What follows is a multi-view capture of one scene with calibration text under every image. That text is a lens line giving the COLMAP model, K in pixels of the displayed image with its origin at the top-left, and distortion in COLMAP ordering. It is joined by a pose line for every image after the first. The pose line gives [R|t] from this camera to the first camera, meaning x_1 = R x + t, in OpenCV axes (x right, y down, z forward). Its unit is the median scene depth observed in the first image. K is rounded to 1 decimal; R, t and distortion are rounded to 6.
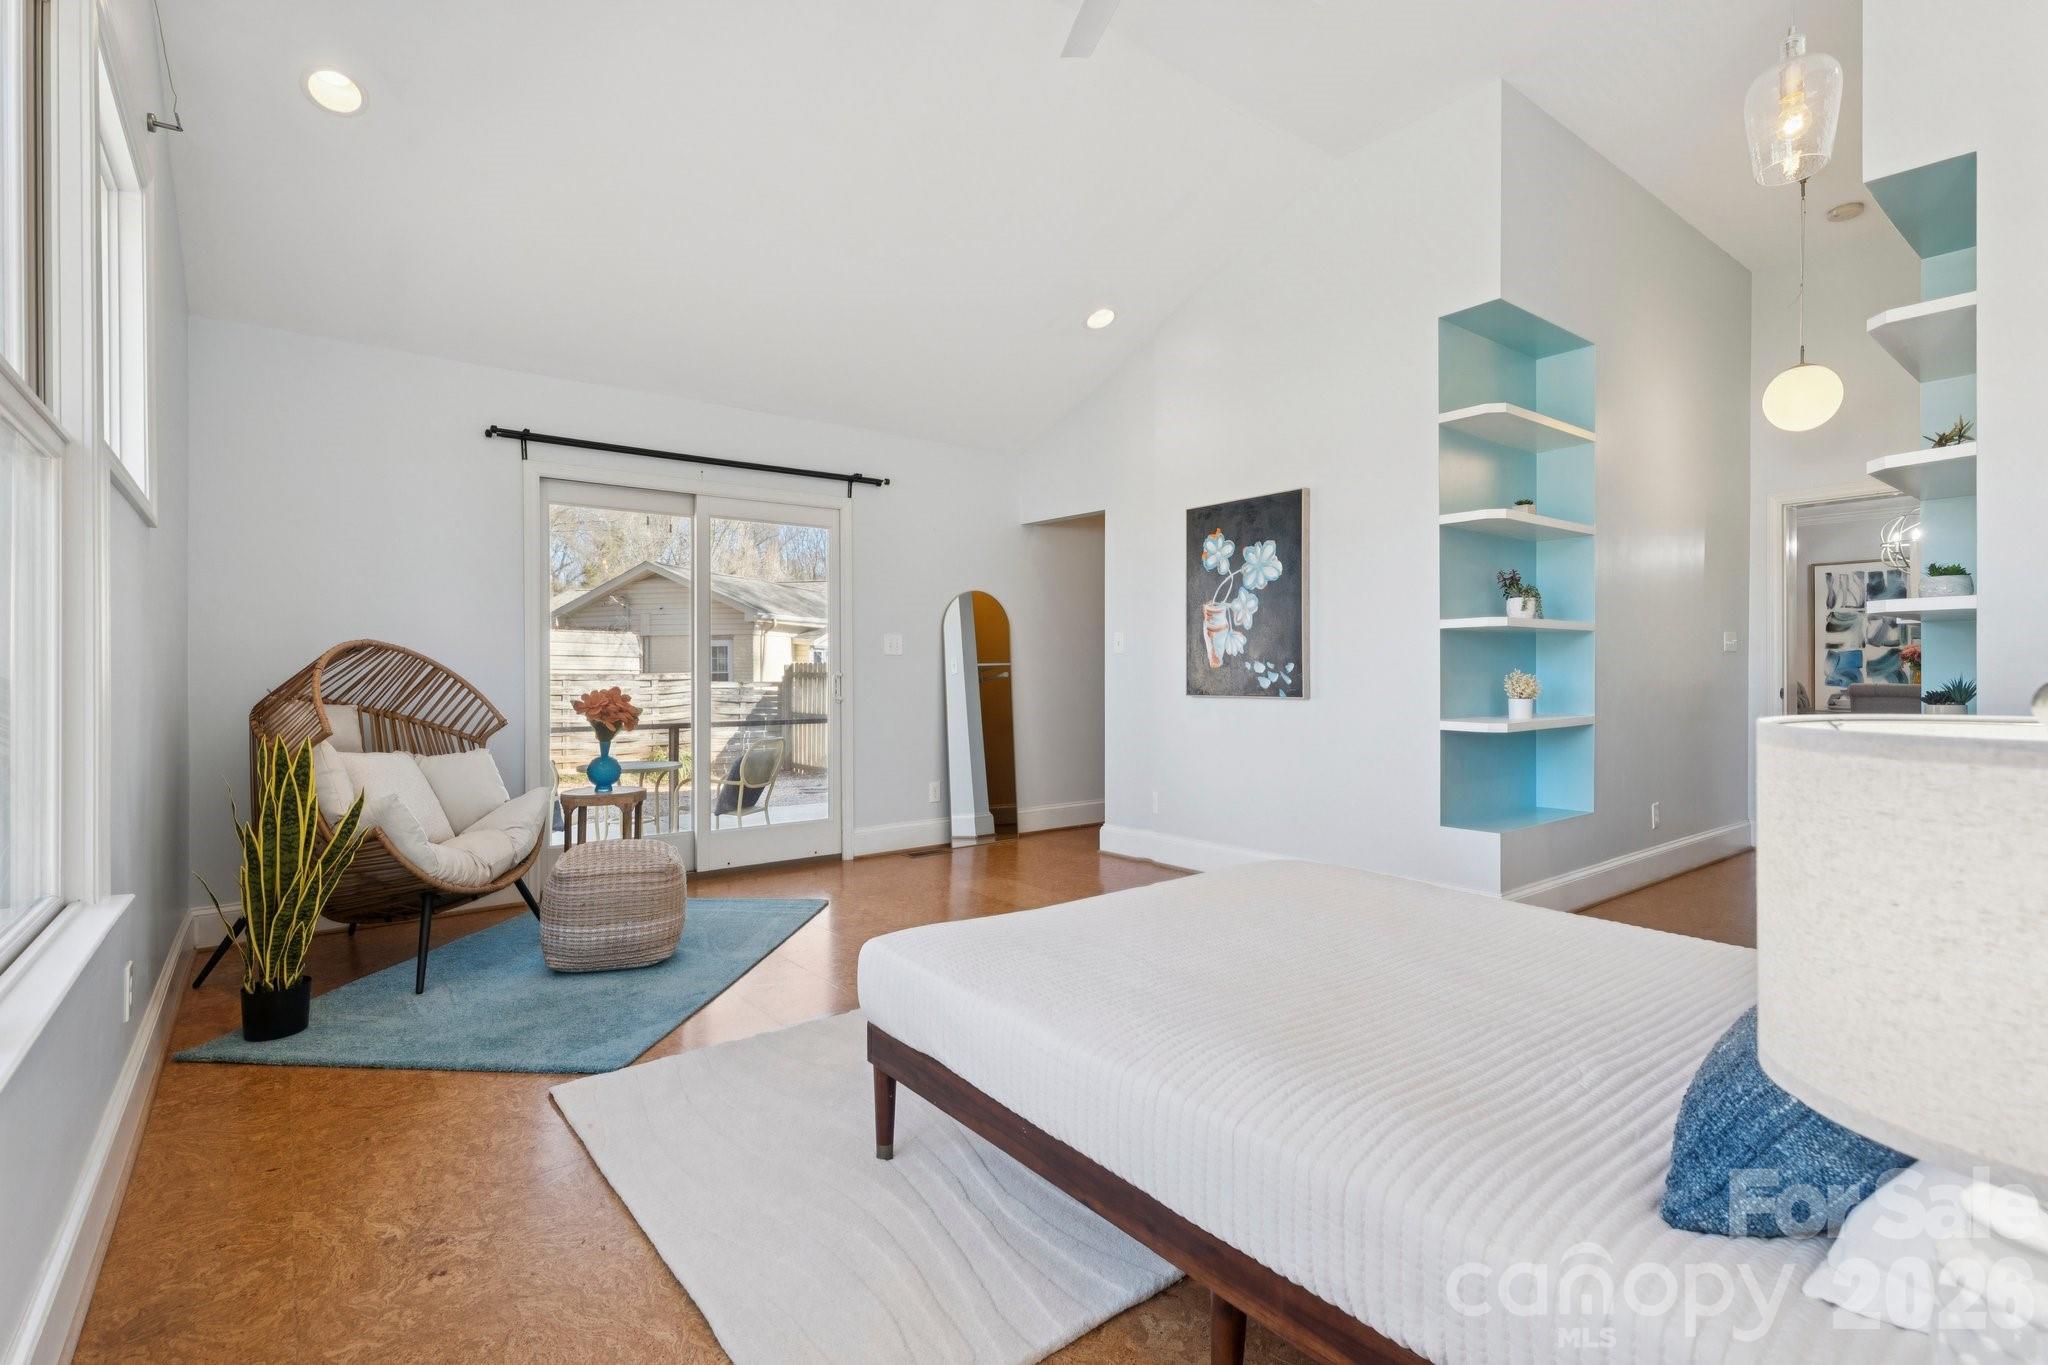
lens RADIAL K [[958.8, 0, 1016.3], [0, 958.8, 684.8], [0, 0, 1]] dist [-0.000767, 0.002919]
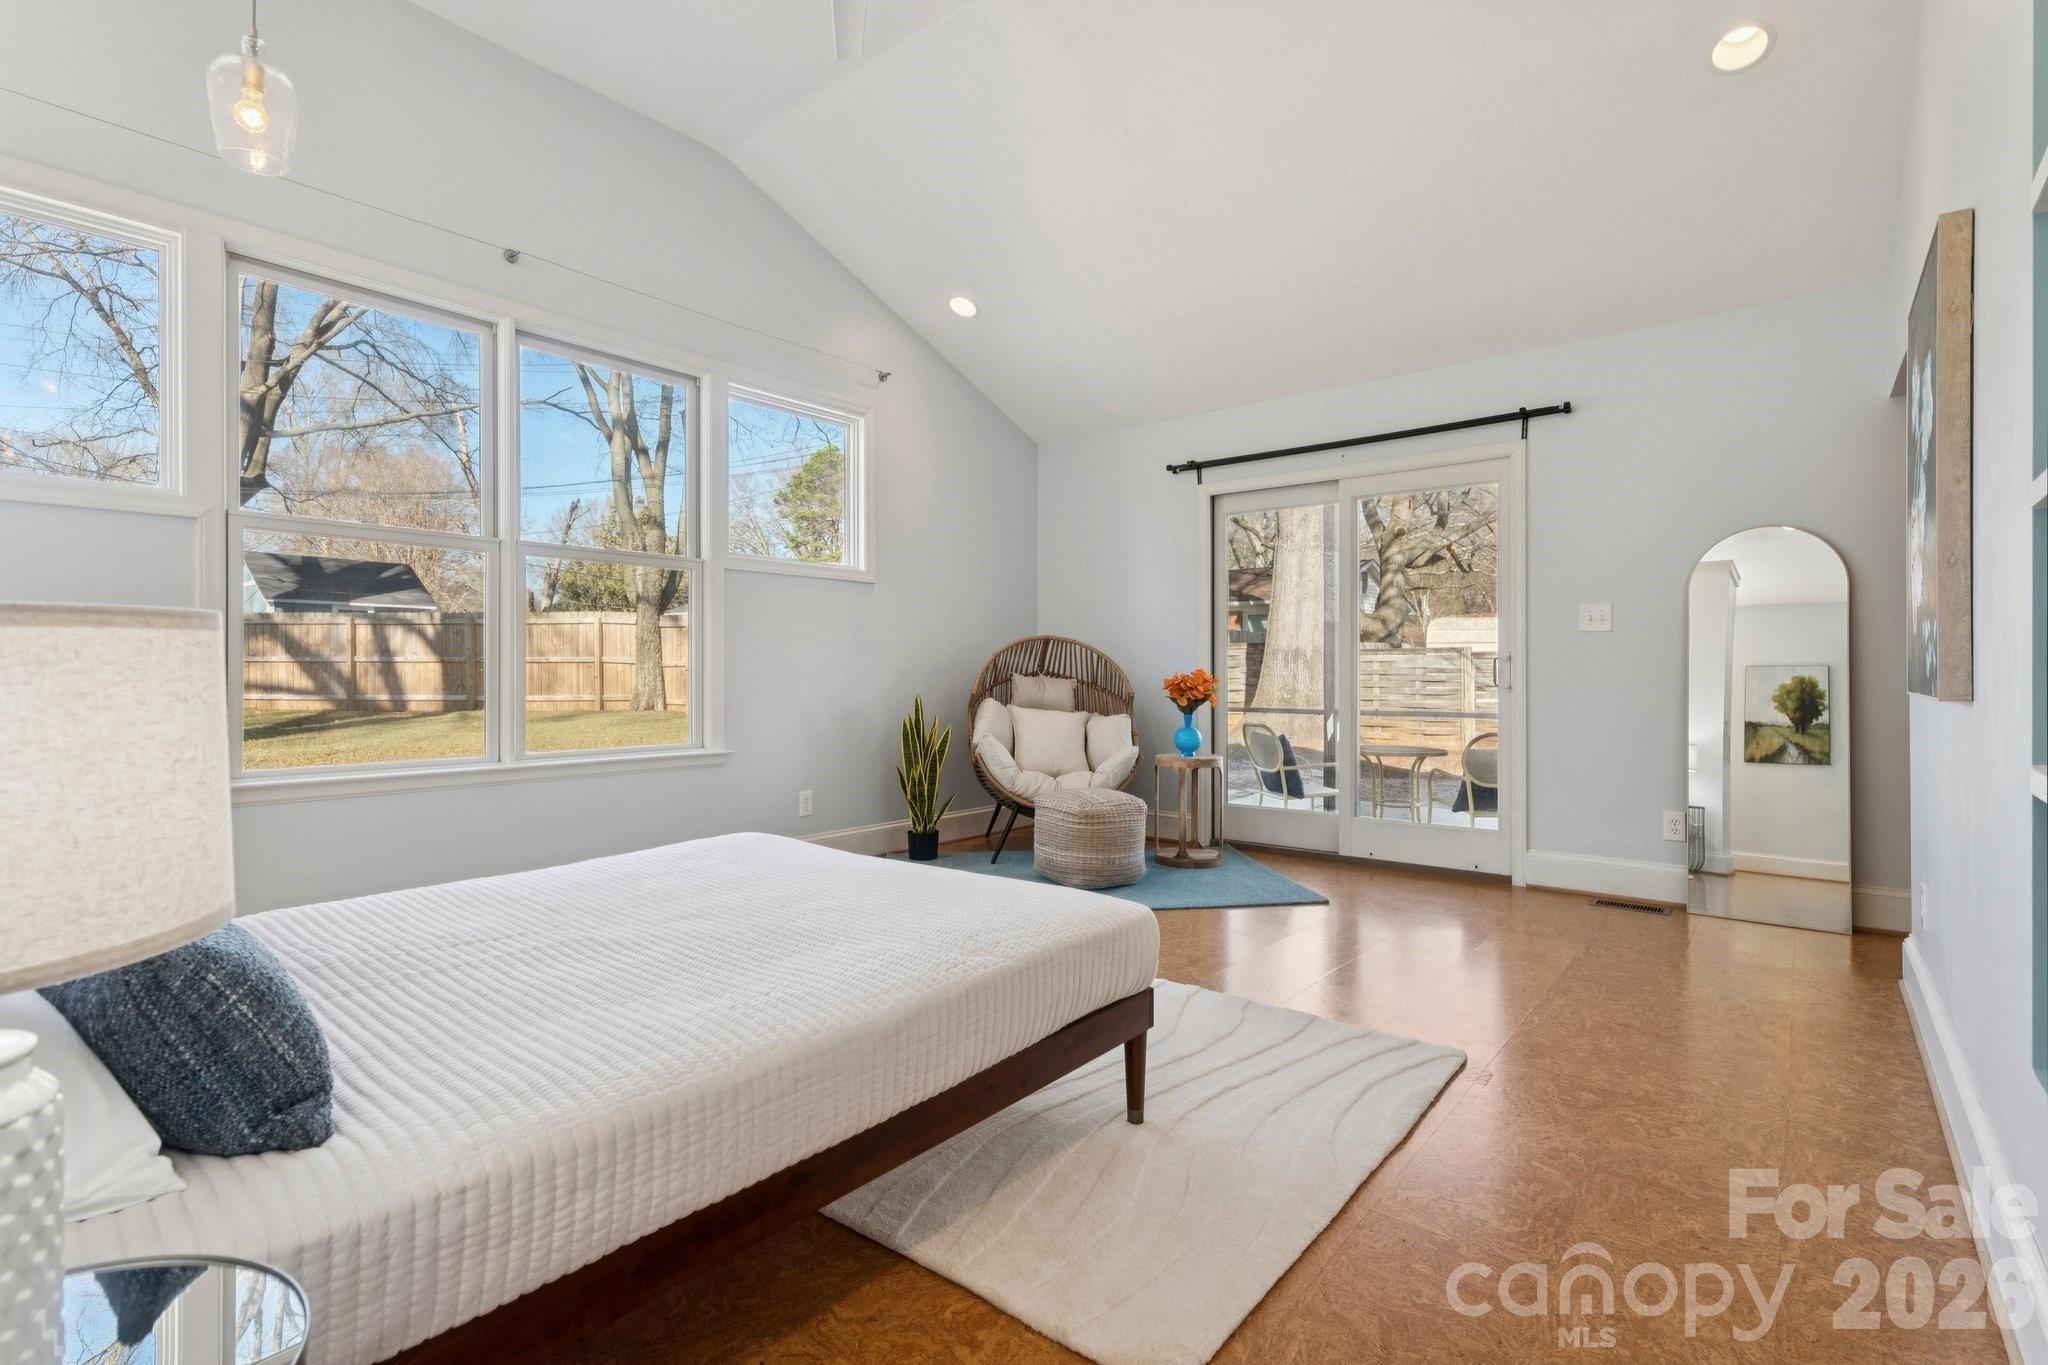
lens RADIAL K [[958.8, 0, 1030.7], [0, 958.8, 669.1], [0, 0, 1]] dist [-0.000767, 0.002919]
pose [[0.228093, 0.006620, -0.973617, 0.522210], [-0.009104, 0.999948, 0.004666, -0.000793], [0.973597, 0.007800, 0.228141, 0.414042]]
